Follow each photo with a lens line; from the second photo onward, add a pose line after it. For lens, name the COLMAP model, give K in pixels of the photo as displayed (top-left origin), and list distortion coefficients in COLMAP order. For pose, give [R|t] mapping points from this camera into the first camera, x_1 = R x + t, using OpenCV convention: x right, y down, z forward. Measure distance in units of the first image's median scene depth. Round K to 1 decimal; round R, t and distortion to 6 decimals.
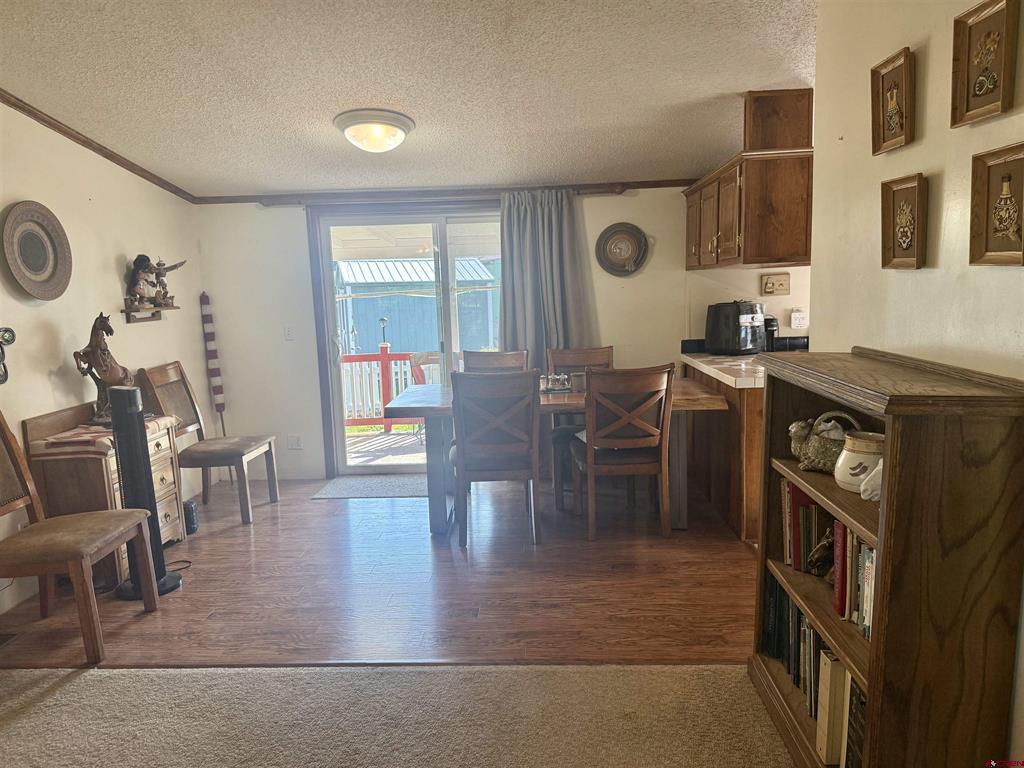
lens RADIAL K [[714.4, 0, 509.1], [0, 714.4, 388.9], [0, 0, 1]] dist [0.054087, -0.069750]
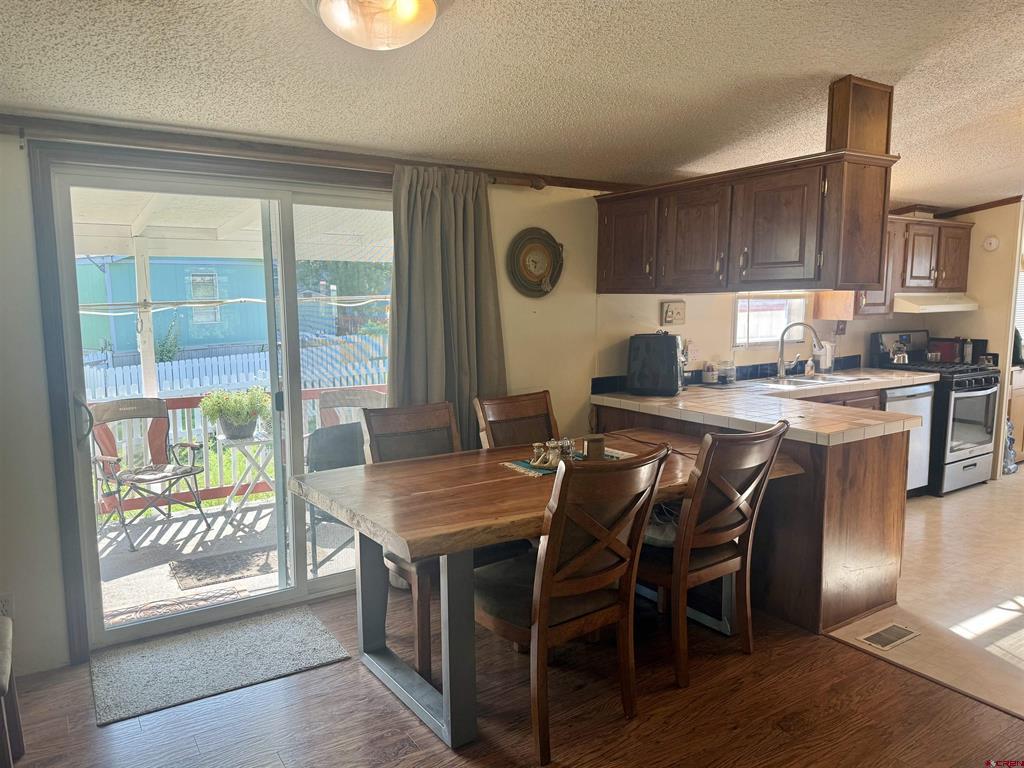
lens RADIAL K [[714.4, 0, 511.3], [0, 714.4, 388.4], [0, 0, 1]] dist [0.054087, -0.069750]
pose [[0.819091, -0.042759, 0.572067, -0.320541], [0.063040, 0.997888, -0.015674, -0.054452], [-0.570189, 0.048901, 0.820057, 0.422796]]
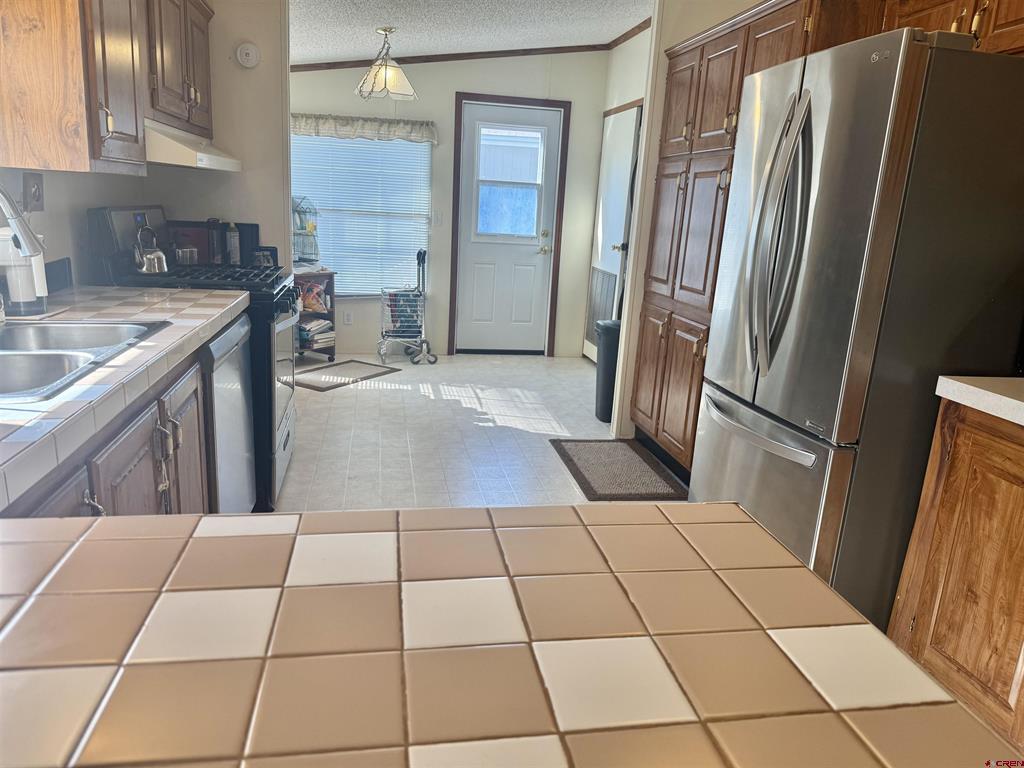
lens RADIAL K [[714.4, 0, 513.2], [0, 714.4, 389.6], [0, 0, 1]] dist [0.054087, -0.069750]
pose [[-0.215813, -0.221612, 0.950953, 0.231627], [0.098622, 0.963976, 0.247029, -0.097033], [-0.971441, 0.147097, -0.186183, 0.858295]]
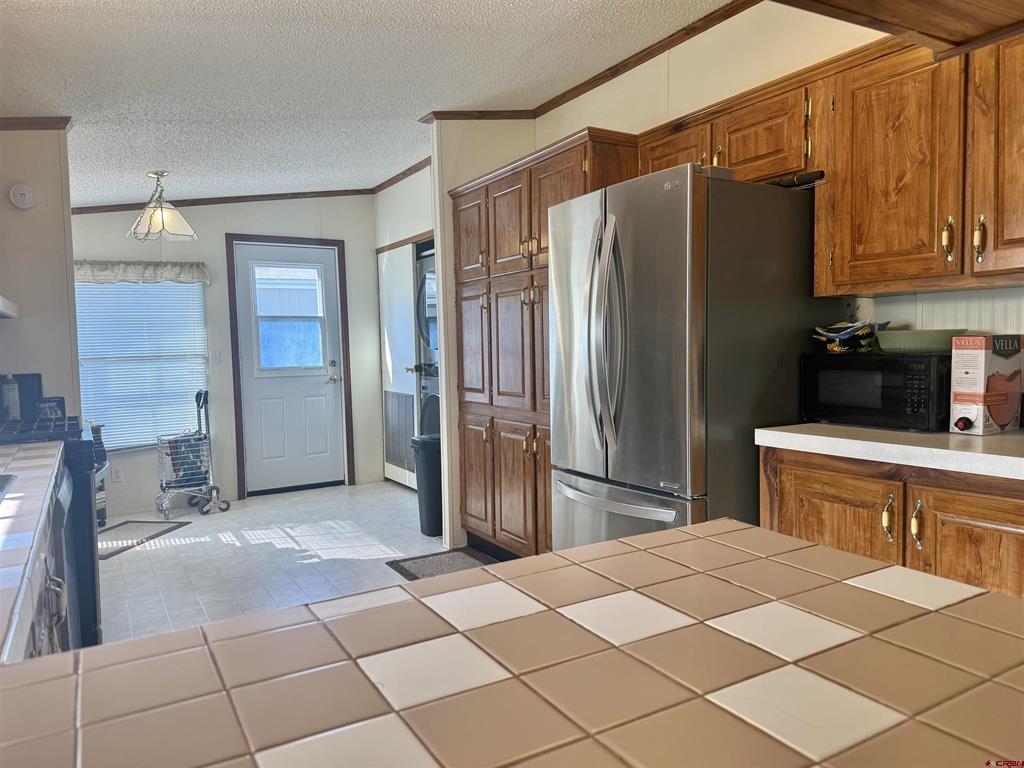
lens RADIAL K [[714.4, 0, 513.6], [0, 714.4, 388.7], [0, 0, 1]] dist [0.054087, -0.069750]
pose [[-0.536366, -0.007772, 0.843950, 0.236398], [0.167548, 0.979075, 0.115500, -0.094041], [-0.827187, 0.203353, -0.523840, 0.938608]]
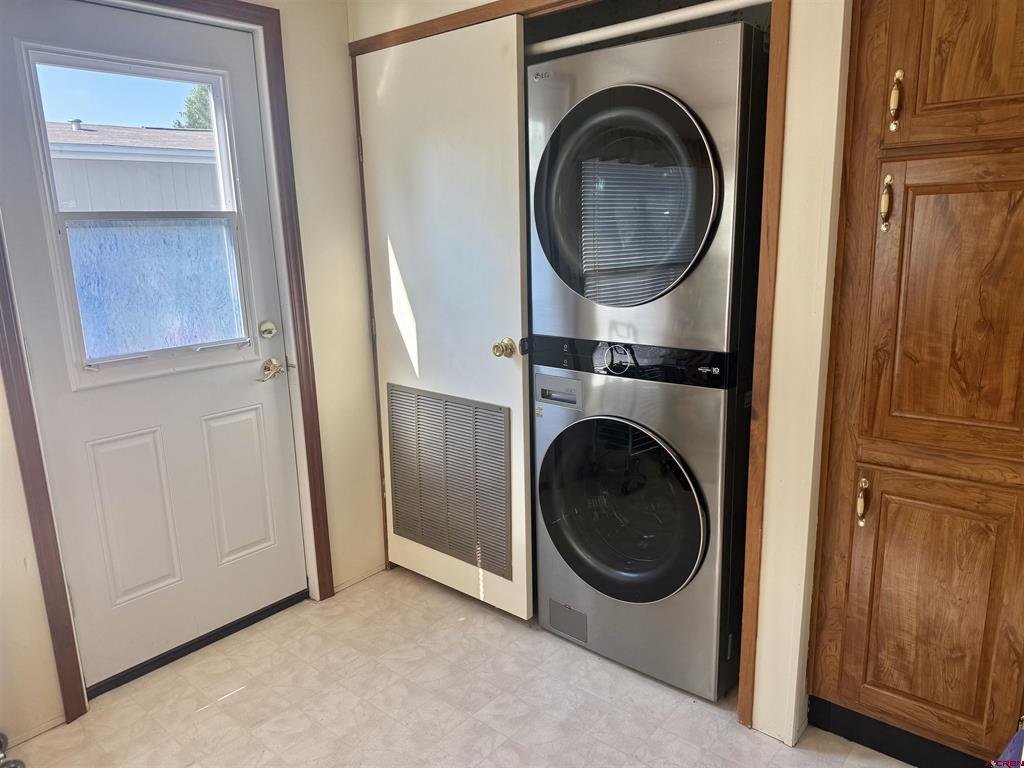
lens RADIAL K [[714.4, 0, 508.1], [0, 714.4, 382.2], [0, 0, 1]] dist [0.054087, -0.069750]
pose [[-0.773868, -0.078413, 0.628474, 1.025854], [0.149000, 0.941915, 0.300991, -0.140803], [-0.615571, 0.326570, -0.717234, 0.806314]]
